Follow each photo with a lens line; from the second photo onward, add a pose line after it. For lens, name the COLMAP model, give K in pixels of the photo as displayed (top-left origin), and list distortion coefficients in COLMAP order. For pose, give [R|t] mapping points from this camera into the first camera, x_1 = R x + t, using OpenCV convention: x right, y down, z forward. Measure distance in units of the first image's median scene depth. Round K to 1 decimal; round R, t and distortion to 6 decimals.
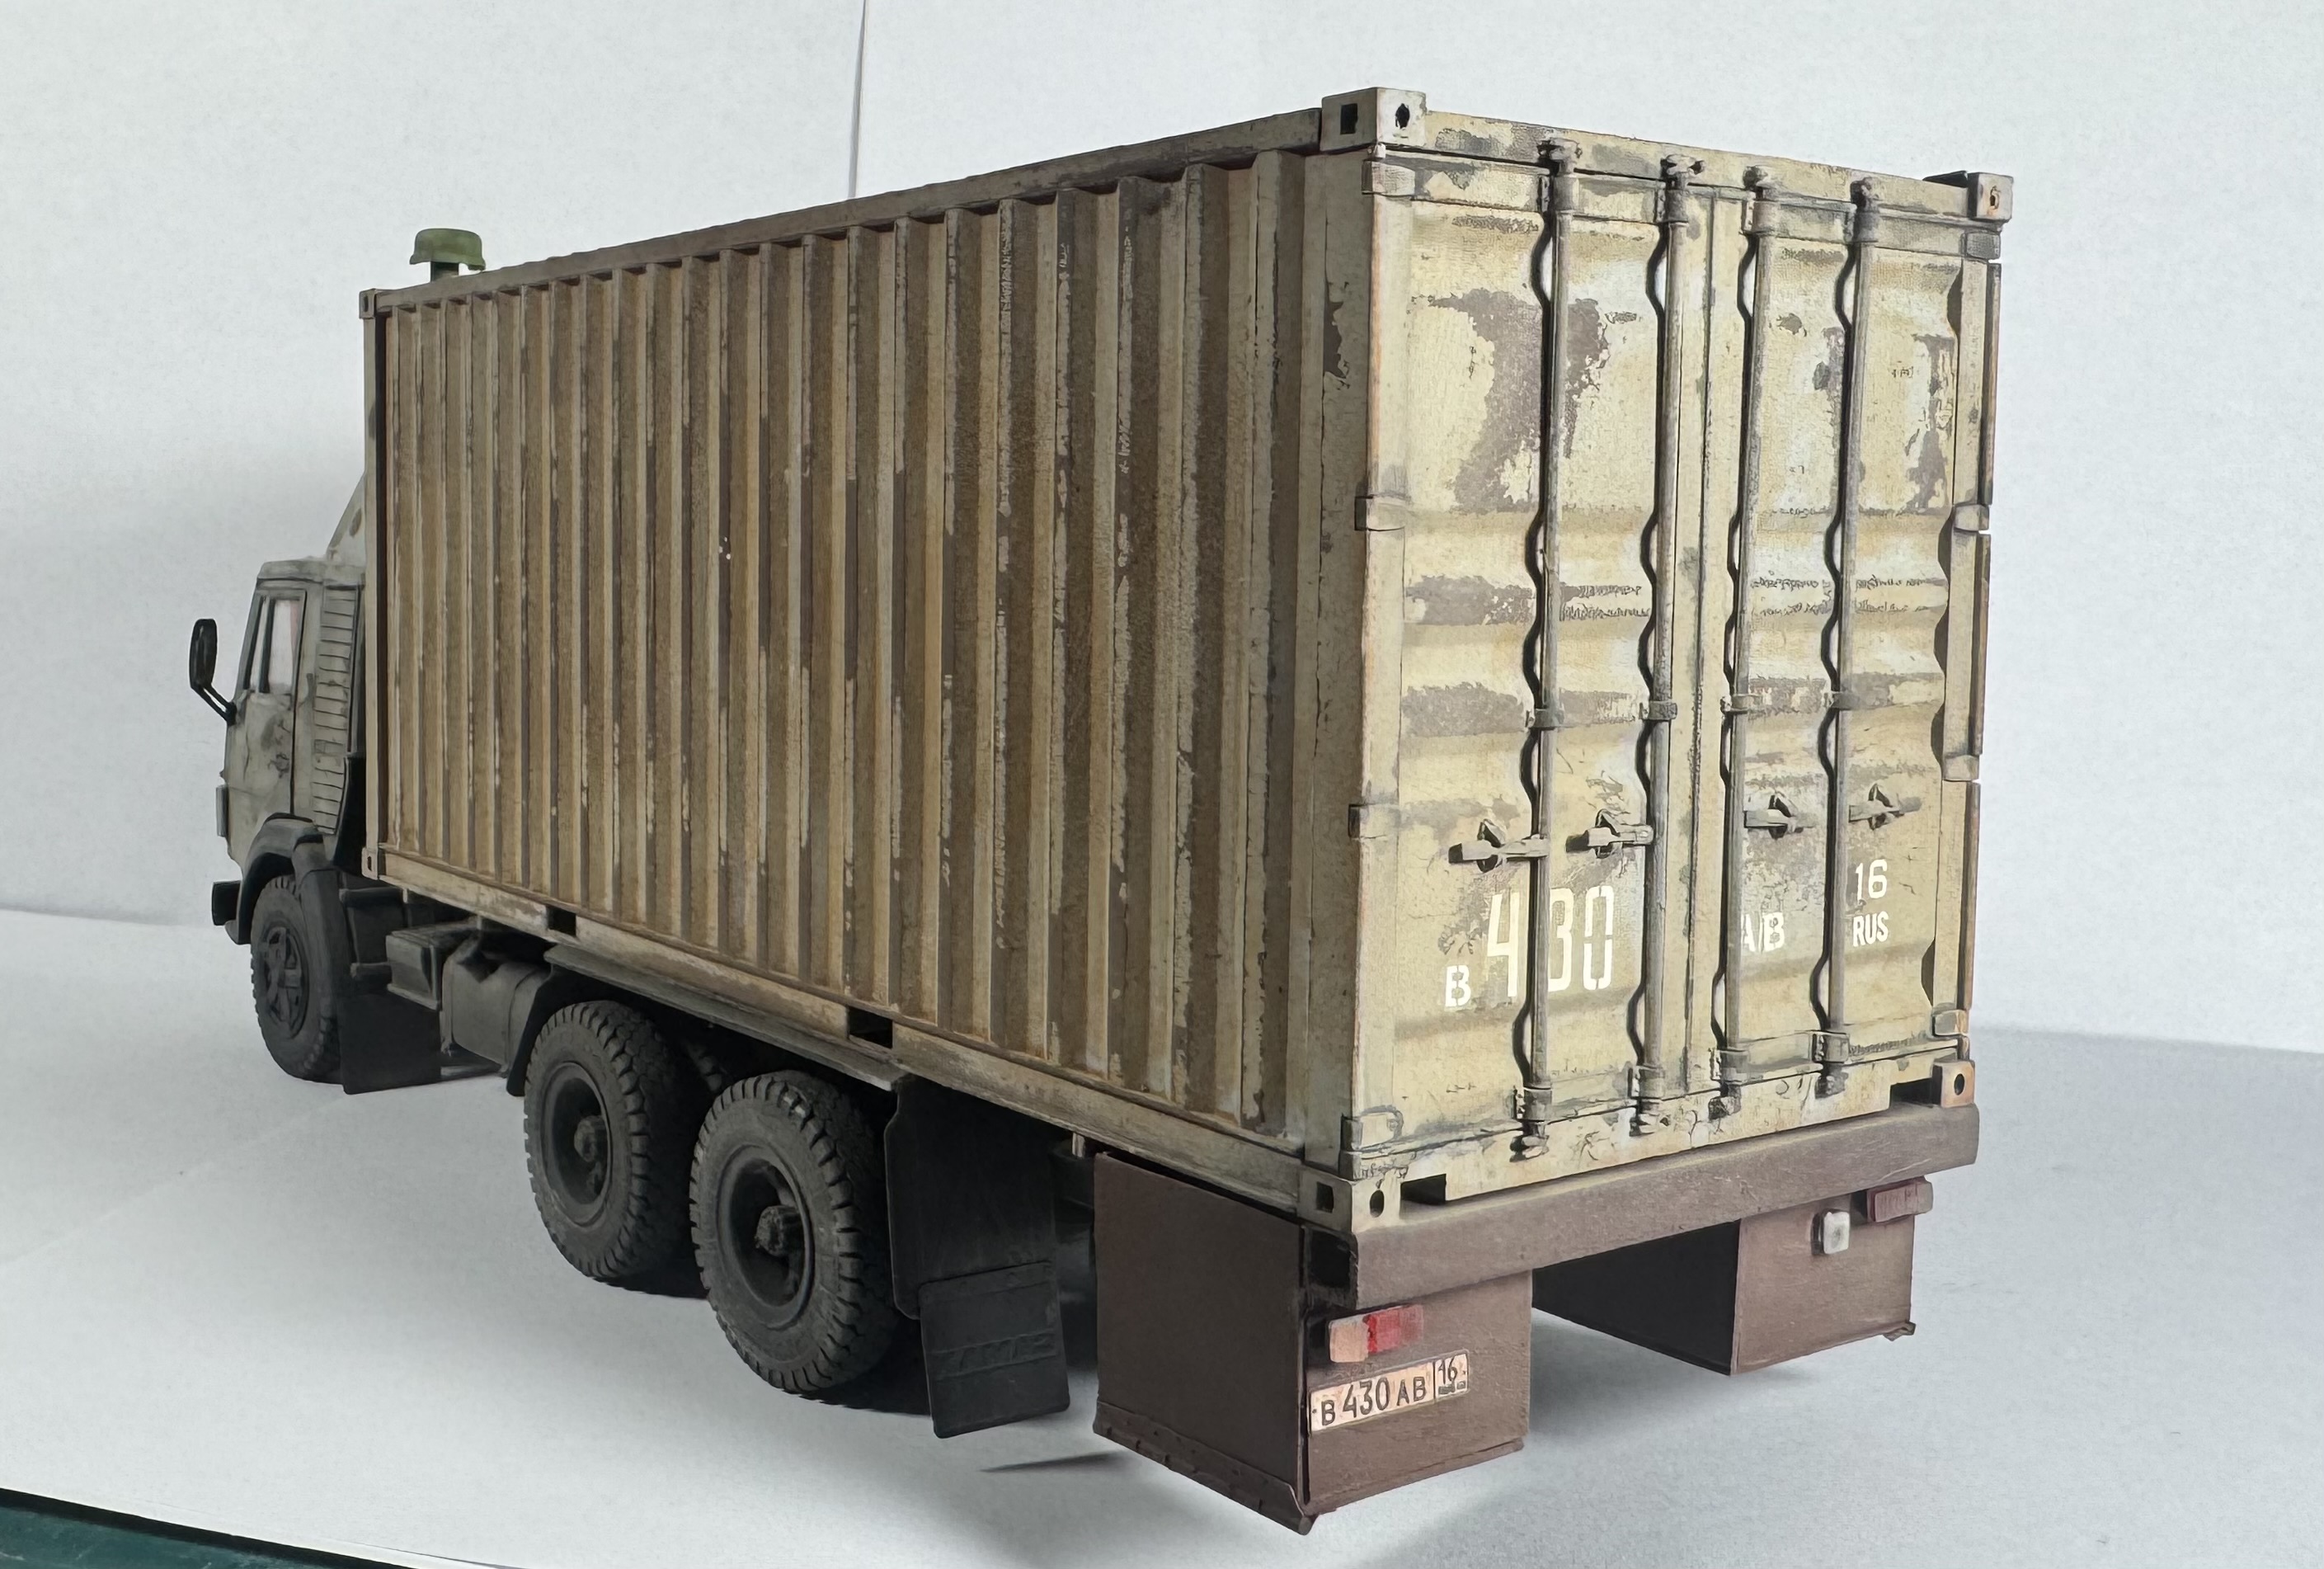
lens RADIAL K [[2300.6, 0, 868.3], [0, 2300.6, 668.1], [0, 0, 1]] dist [0.018277, 0.000000]
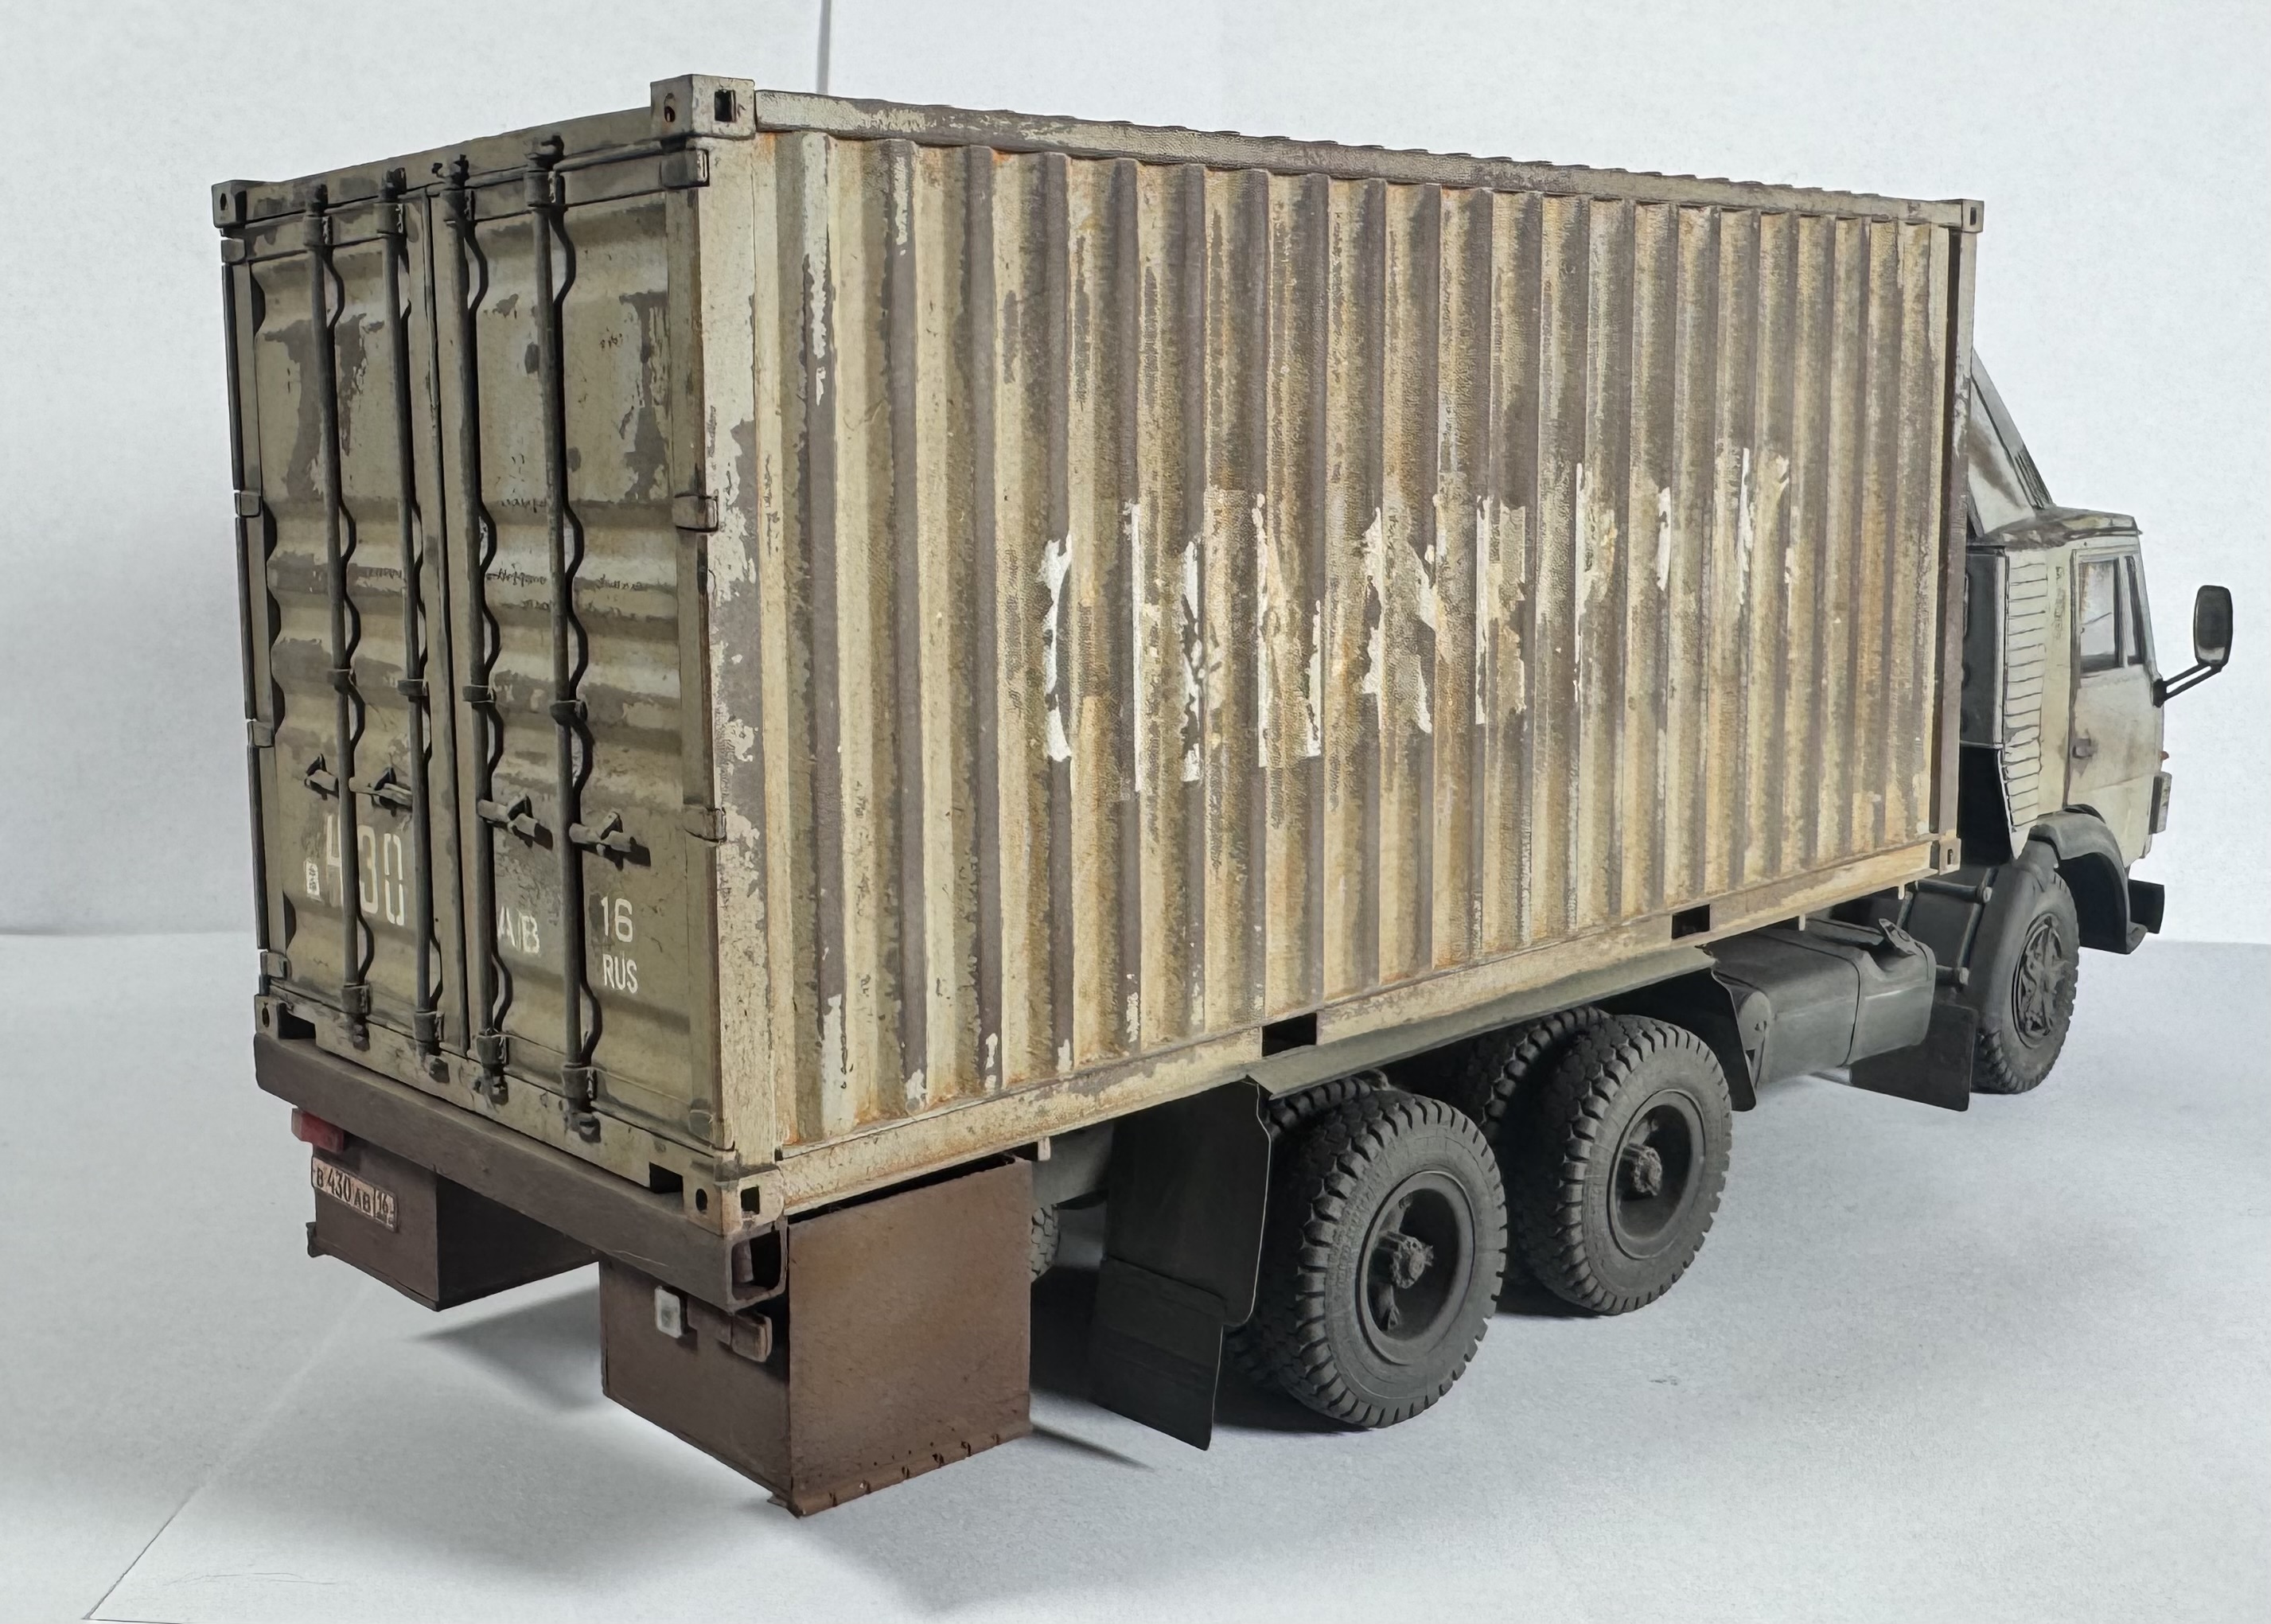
lens RADIAL K [[2331.1, 0, 828.2], [0, 2331.1, 755.7], [0, 0, 1]] dist [-0.008814, 0.000000]
pose [[0.104512, 0.125462, -0.986578, 1.401683], [-0.046303, 0.991549, 0.121189, -0.088195], [0.993445, 0.033016, 0.109438, 1.040337]]
